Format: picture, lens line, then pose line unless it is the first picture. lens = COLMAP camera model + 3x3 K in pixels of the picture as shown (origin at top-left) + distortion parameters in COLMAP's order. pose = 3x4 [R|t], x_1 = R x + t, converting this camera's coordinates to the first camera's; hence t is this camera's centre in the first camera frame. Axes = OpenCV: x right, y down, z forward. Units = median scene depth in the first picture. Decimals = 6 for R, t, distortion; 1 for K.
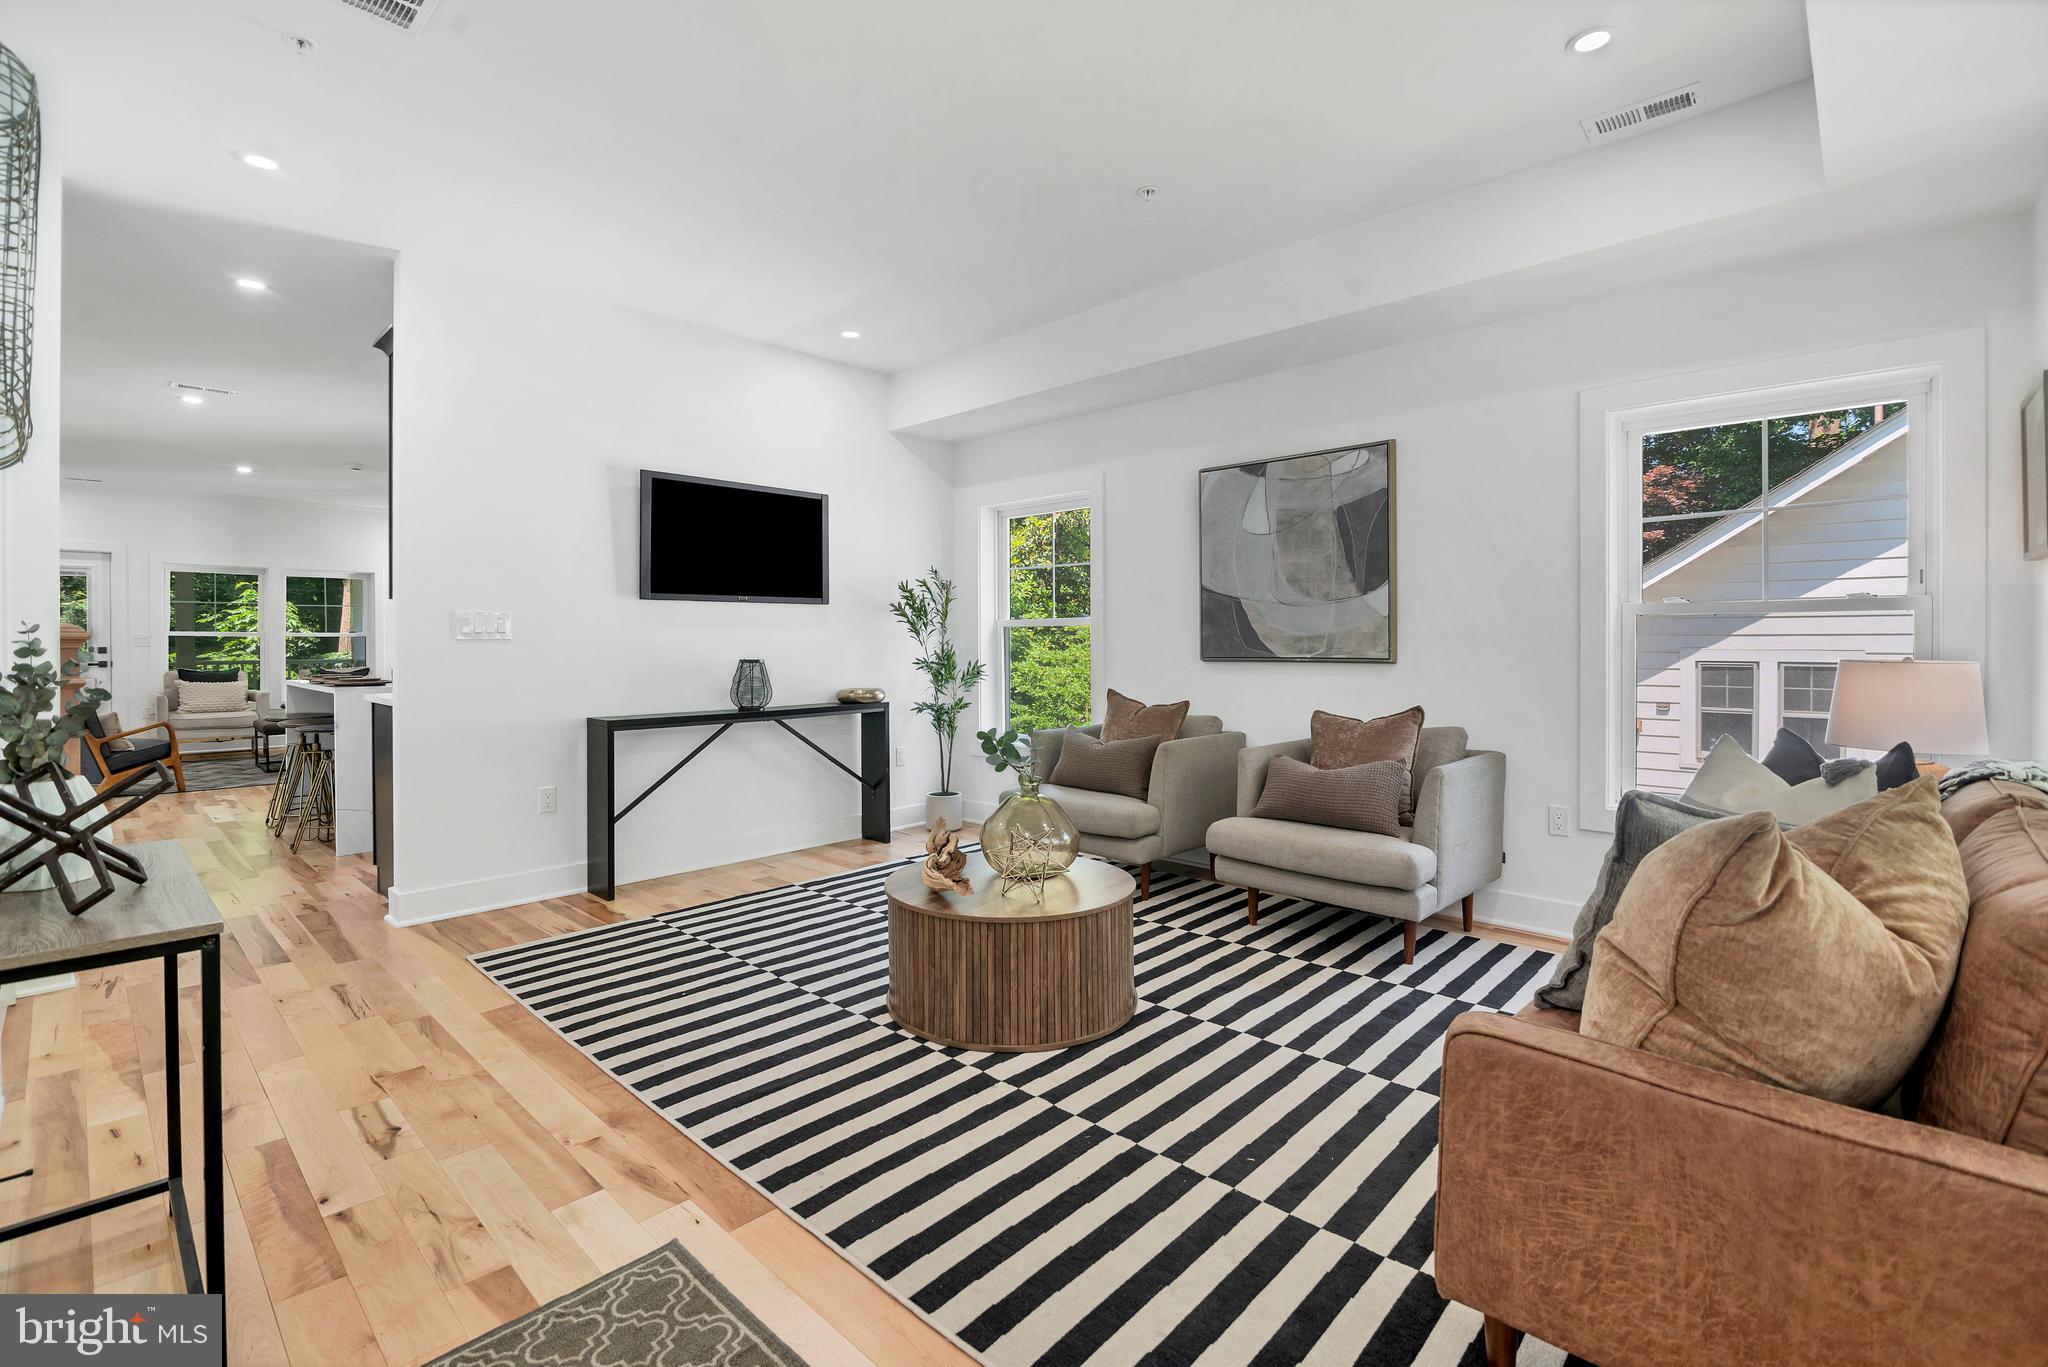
lens RADIAL K [[914.6, 0, 1016.2], [0, 914.6, 645.7], [0, 0, 1]] dist [-0.006623, -0.002884]
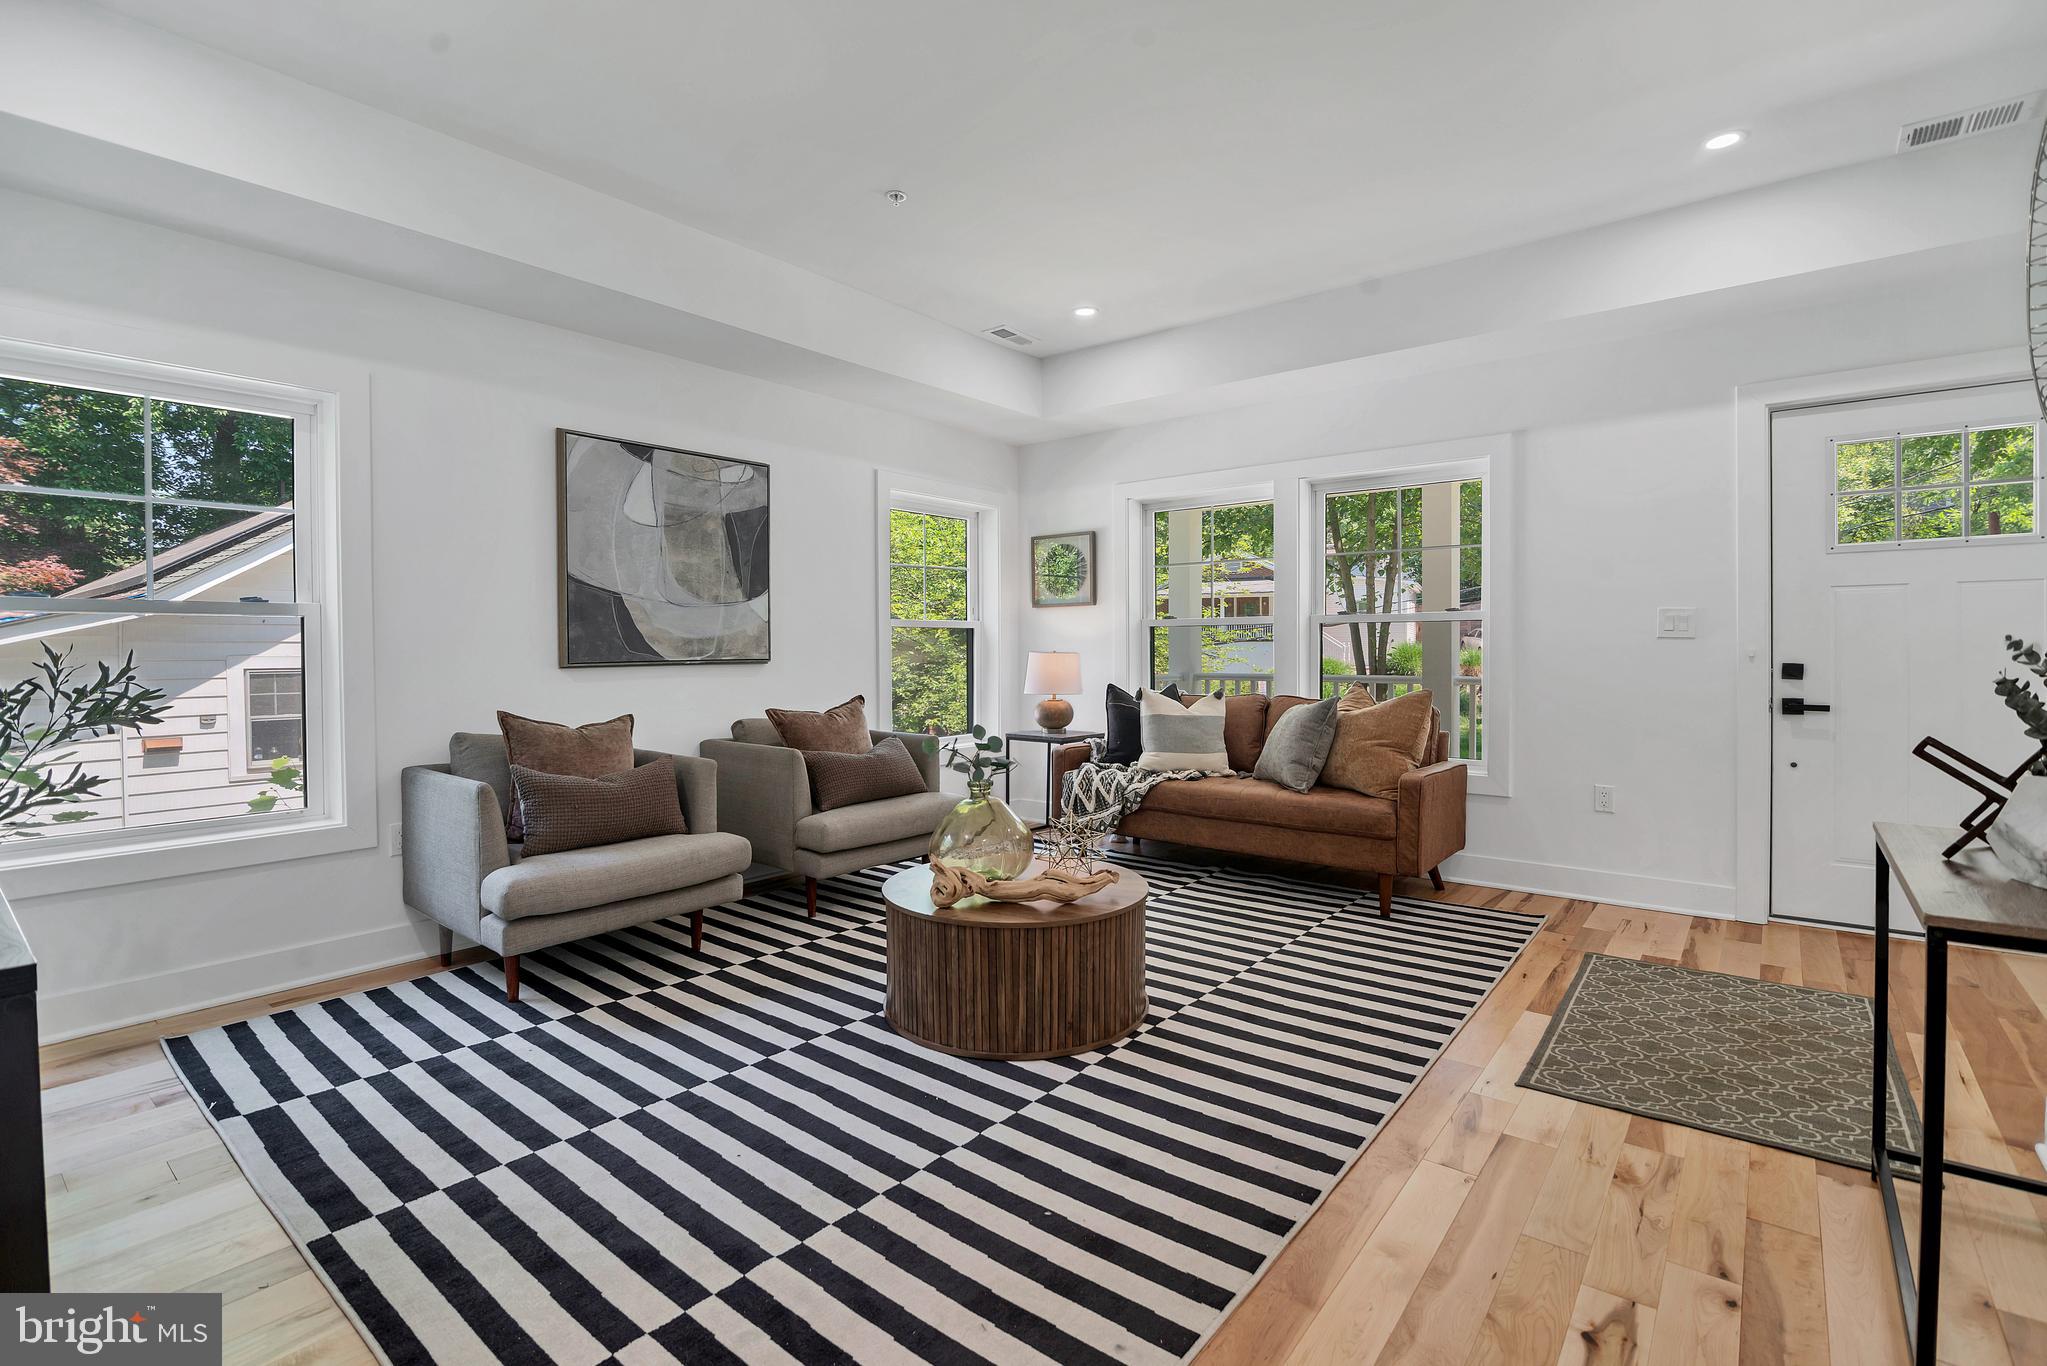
lens RADIAL K [[914.2, 0, 972.6], [0, 914.2, 649.2], [0, 0, 1]] dist [-0.006623, -0.002884]
pose [[-0.047387, -0.000851, 0.998876, -0.688528], [0.008262, 0.999965, 0.001244, 0.002699], [-0.998842, 0.008312, -0.047378, 0.764760]]
